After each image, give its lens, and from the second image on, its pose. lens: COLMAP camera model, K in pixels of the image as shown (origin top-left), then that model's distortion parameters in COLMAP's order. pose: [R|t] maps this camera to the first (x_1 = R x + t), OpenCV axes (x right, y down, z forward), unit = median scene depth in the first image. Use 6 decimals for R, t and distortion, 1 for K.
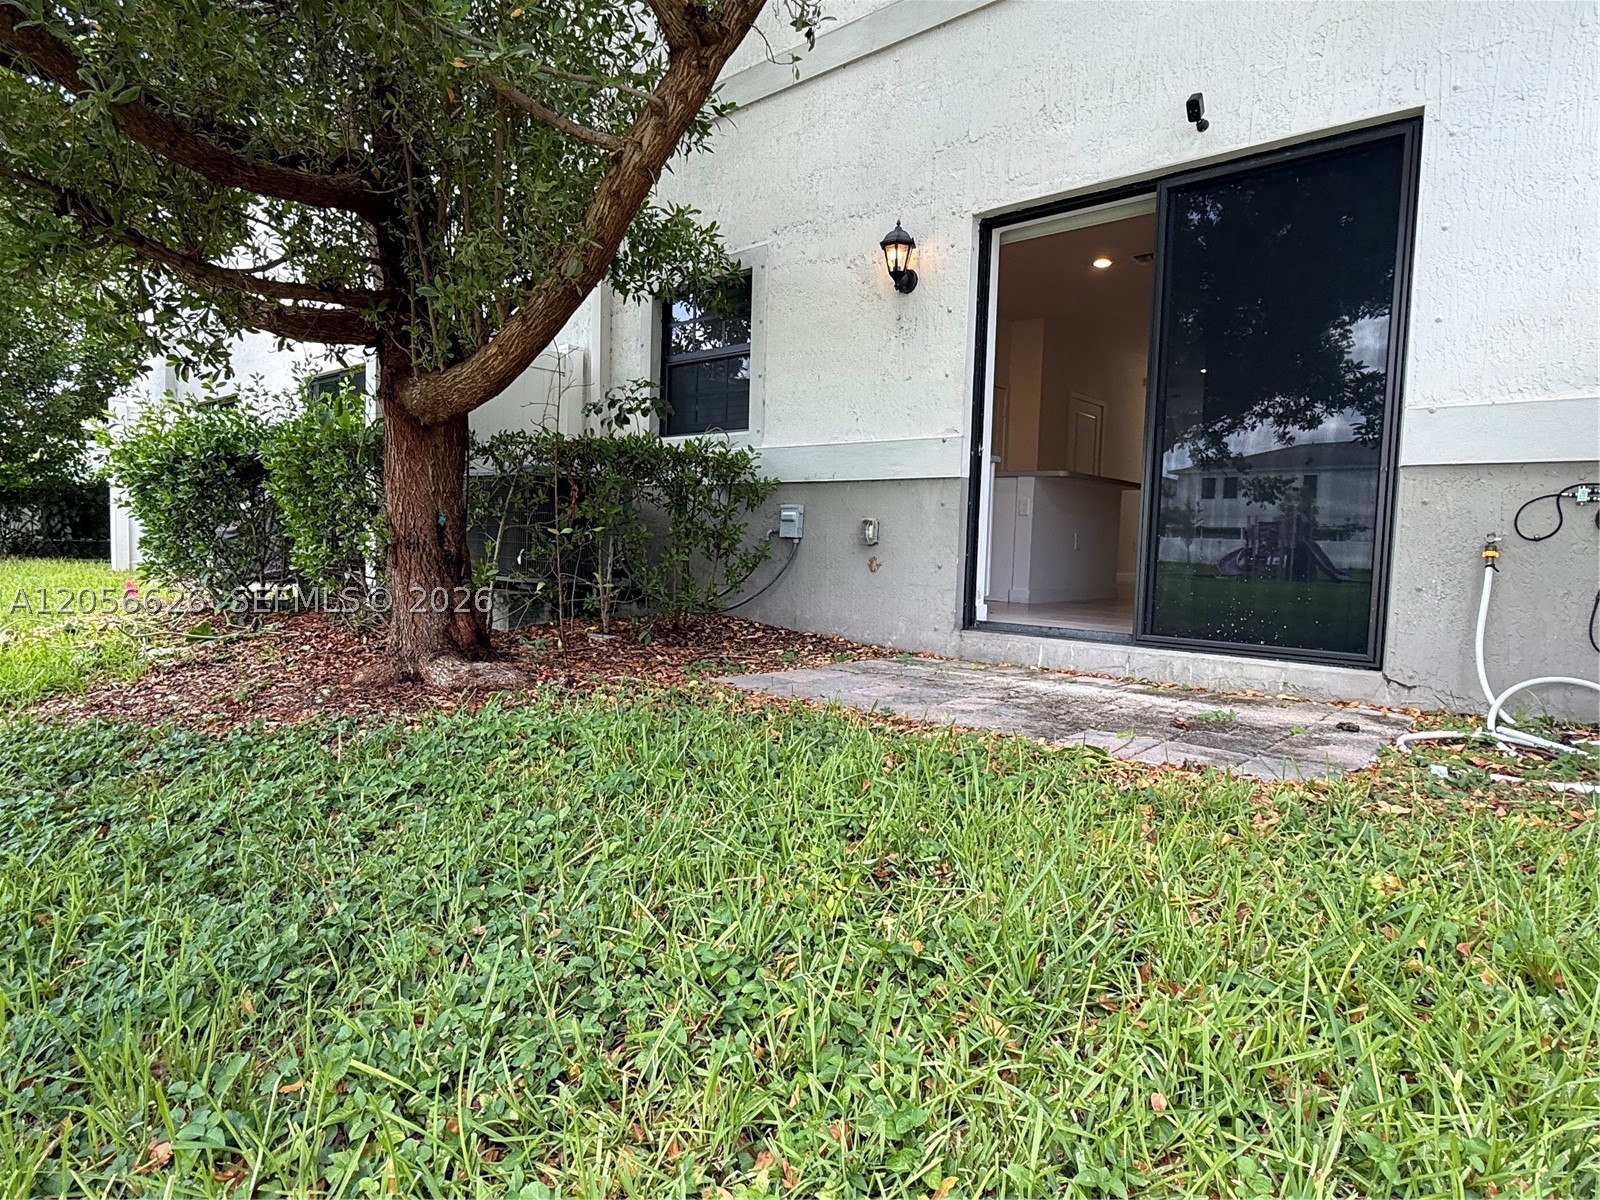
lens RADIAL K [[886.7, 0, 797.4], [0, 886.7, 602.9], [0, 0, 1]] dist [0.003385, 0.000786]
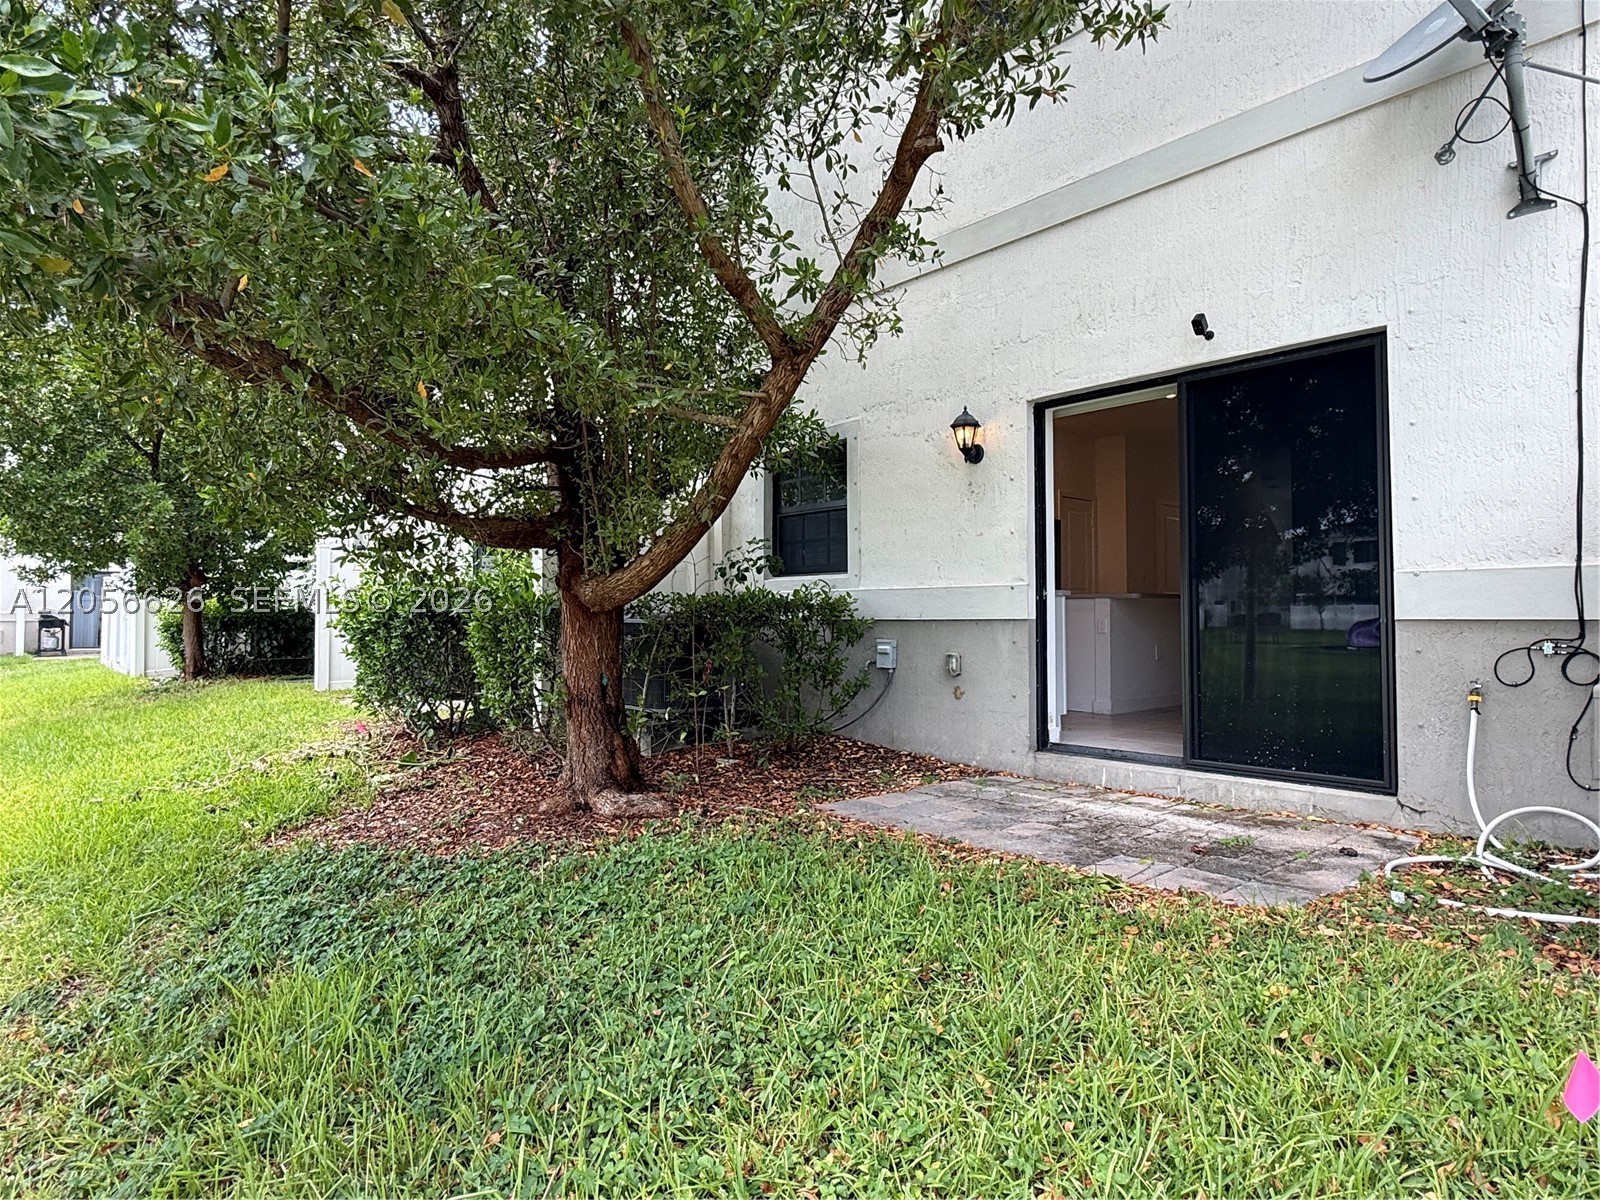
lens RADIAL K [[886.7, 0, 804.2], [0, 886.7, 596.9], [0, 0, 1]] dist [0.003385, 0.000786]
pose [[0.991770, -0.036435, -0.122742, 0.051524], [0.024616, 0.995031, -0.096472, -0.092187], [0.125647, 0.092656, 0.987739, -0.265026]]
